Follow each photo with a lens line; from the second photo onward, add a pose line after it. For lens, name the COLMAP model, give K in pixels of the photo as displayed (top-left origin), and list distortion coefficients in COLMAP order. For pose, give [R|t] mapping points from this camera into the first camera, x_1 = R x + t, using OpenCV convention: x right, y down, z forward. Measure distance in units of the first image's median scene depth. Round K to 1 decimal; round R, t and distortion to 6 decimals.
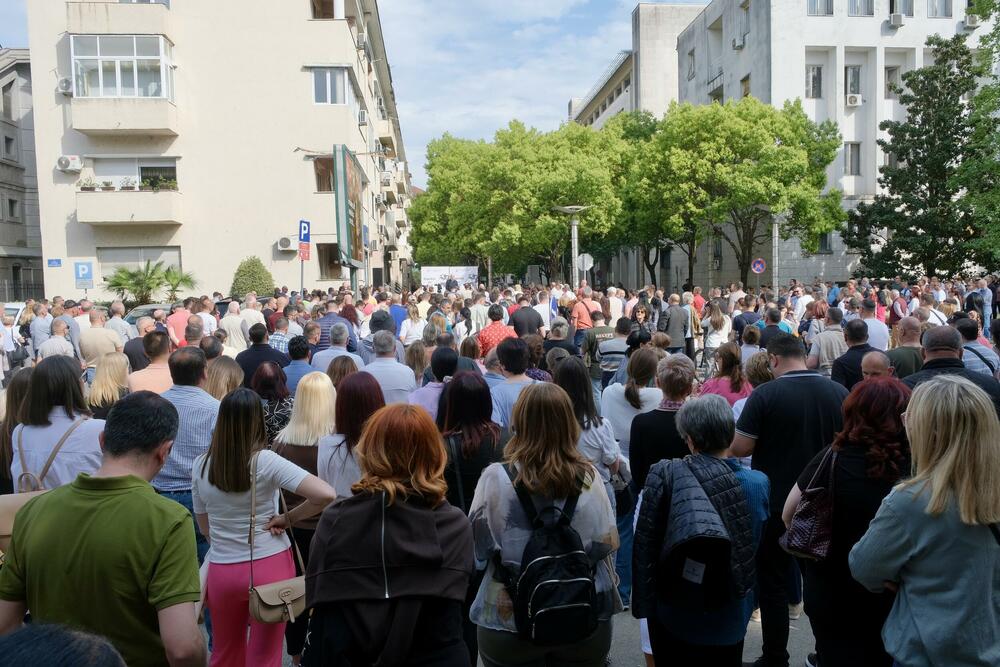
lens RADIAL K [[969.4, 0, 500.0], [0, 969.4, 333.5], [0, 0, 1]] dist [-0.056040, 0.017059]
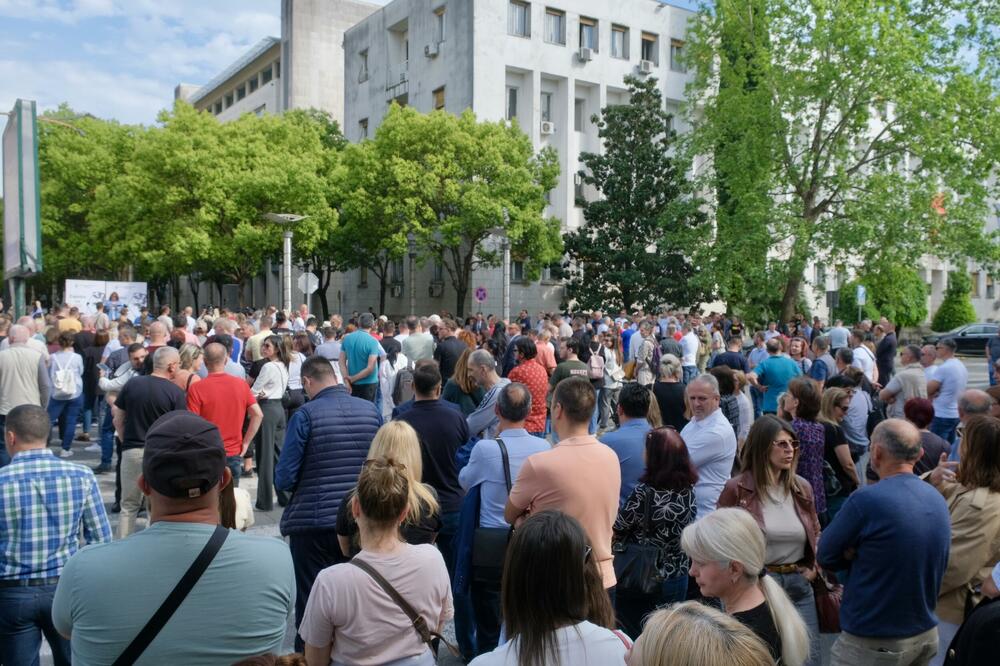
lens RADIAL K [[969.4, 0, 500.0], [0, 969.4, 333.0], [0, 0, 1]] dist [-0.056040, 0.017059]
pose [[0.820630, 0.008162, 0.571401, -0.236077], [0.004045, 0.999790, -0.020091, -0.013613], [-0.571445, 0.018799, 0.820425, 0.220847]]
